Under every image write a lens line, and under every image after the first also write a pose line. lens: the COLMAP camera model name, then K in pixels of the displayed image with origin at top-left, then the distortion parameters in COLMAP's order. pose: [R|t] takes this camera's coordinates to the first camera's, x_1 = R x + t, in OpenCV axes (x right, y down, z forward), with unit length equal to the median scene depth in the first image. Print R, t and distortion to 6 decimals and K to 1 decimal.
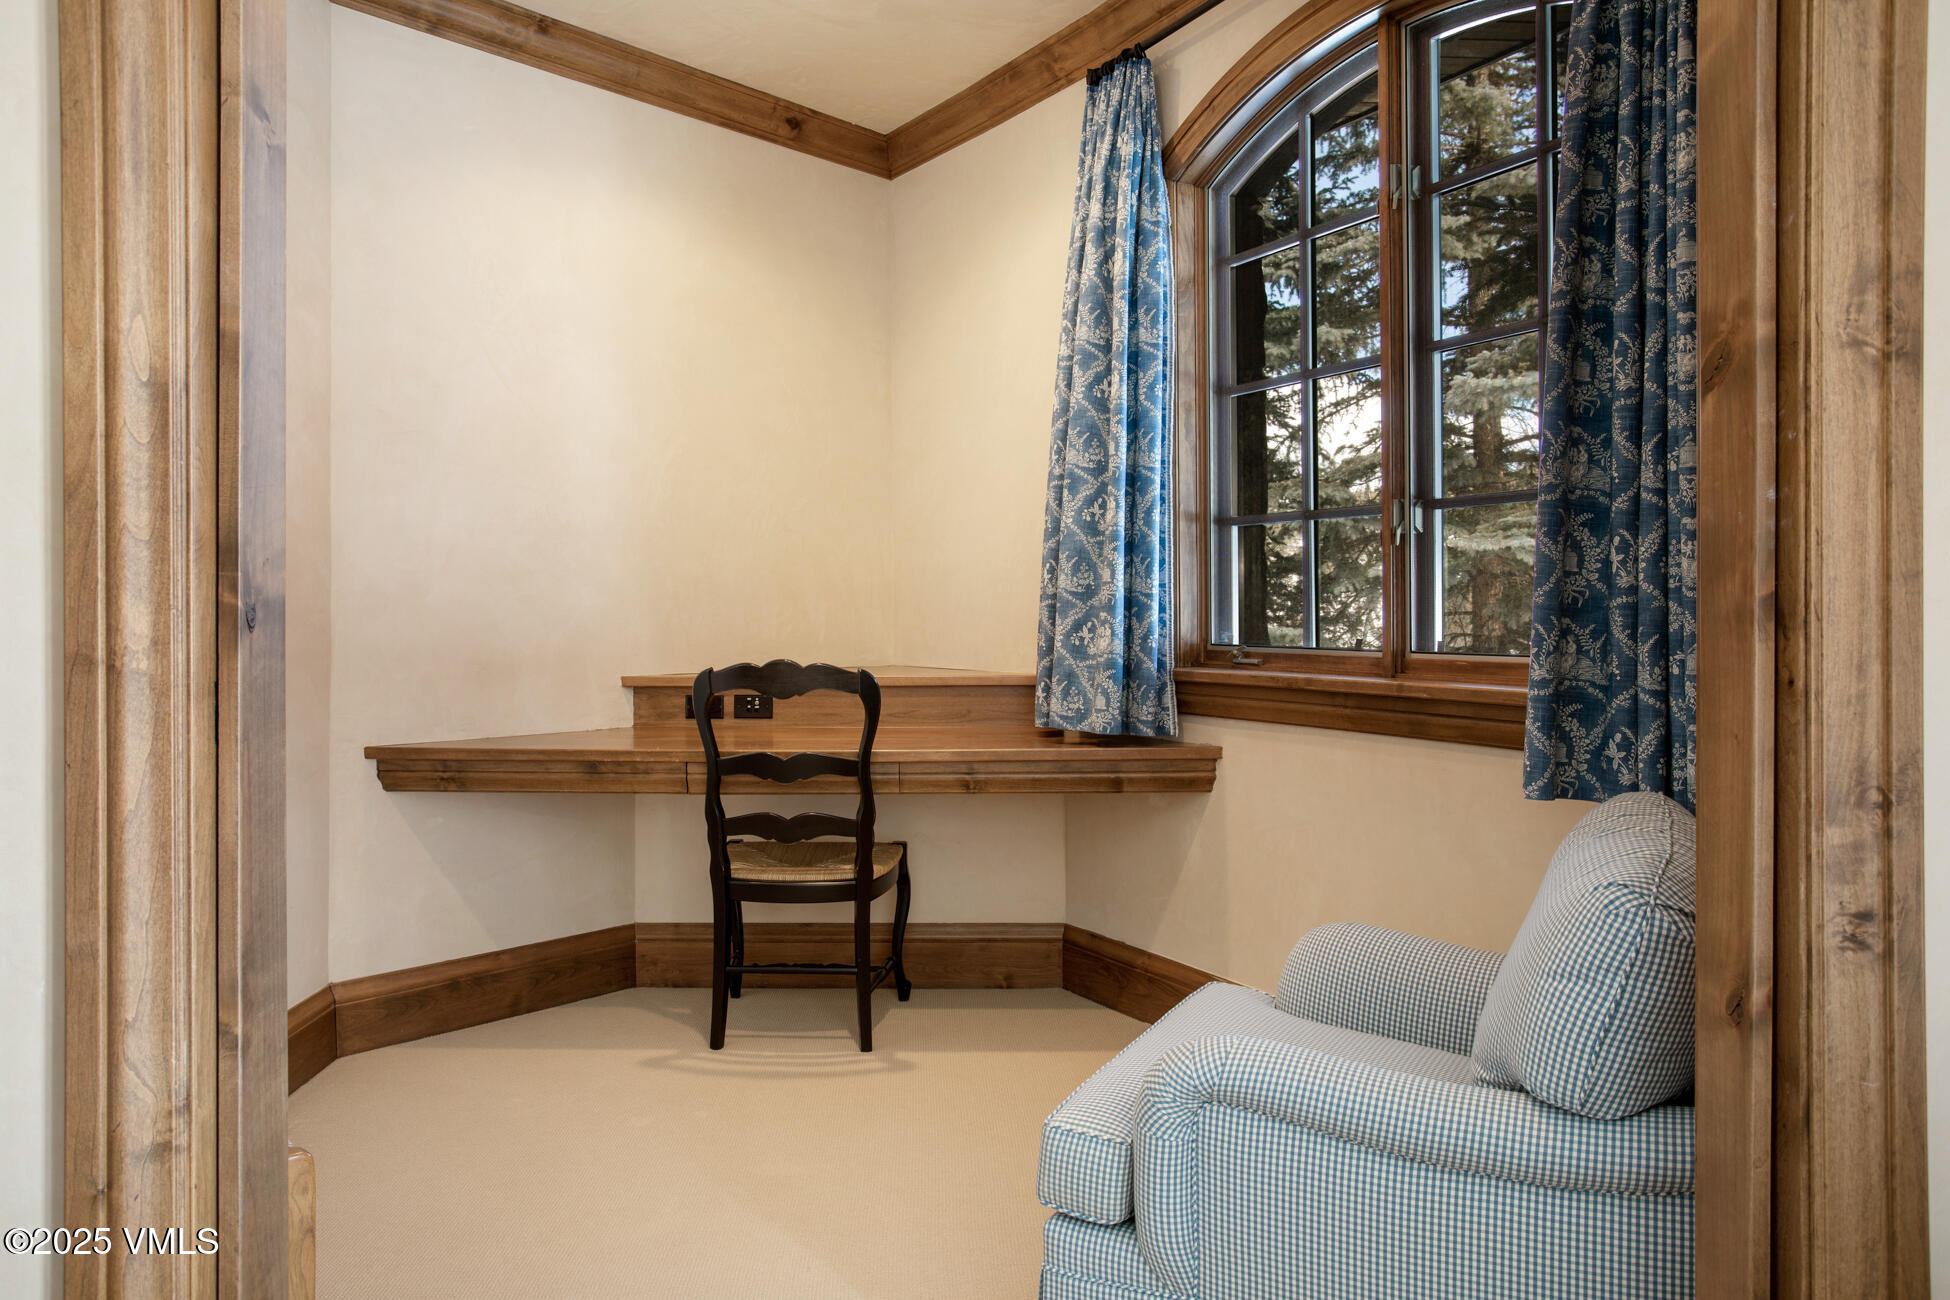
lens RADIAL K [[1374.7, 0, 967.7], [0, 1374.7, 617.5], [0, 0, 1]] dist [-0.004190, 0.001933]
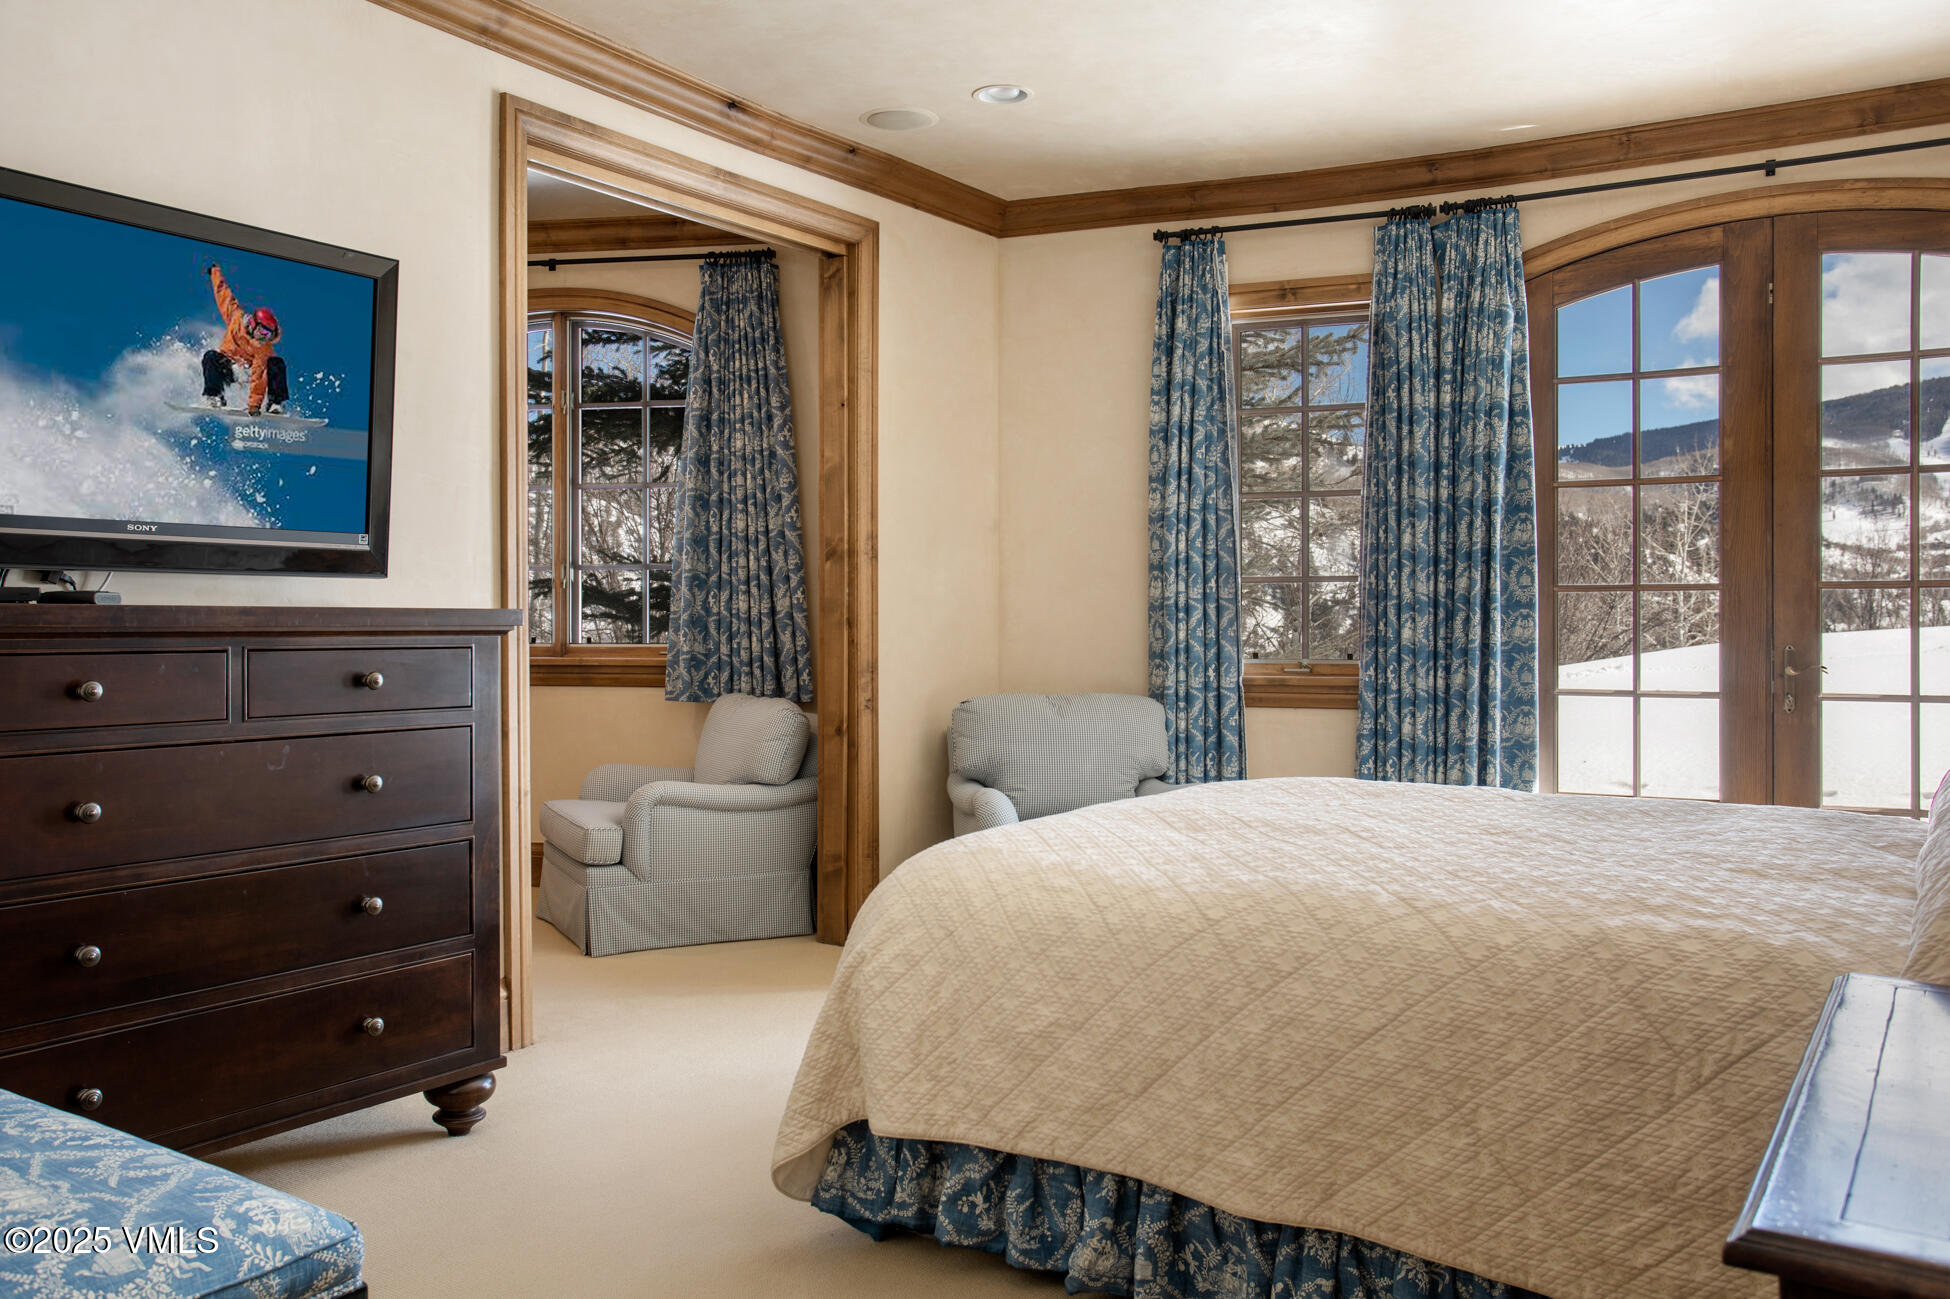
lens RADIAL K [[1573.9, 0, 979.4], [0, 1573.9, 639.8], [0, 0, 1]] dist [0.062324, 0.017455]
pose [[0.586963, -0.006970, 0.809584, -1.533565], [0.002593, 0.999974, 0.006729, 0.008771], [-0.809610, -0.001850, 0.586965, -1.036441]]
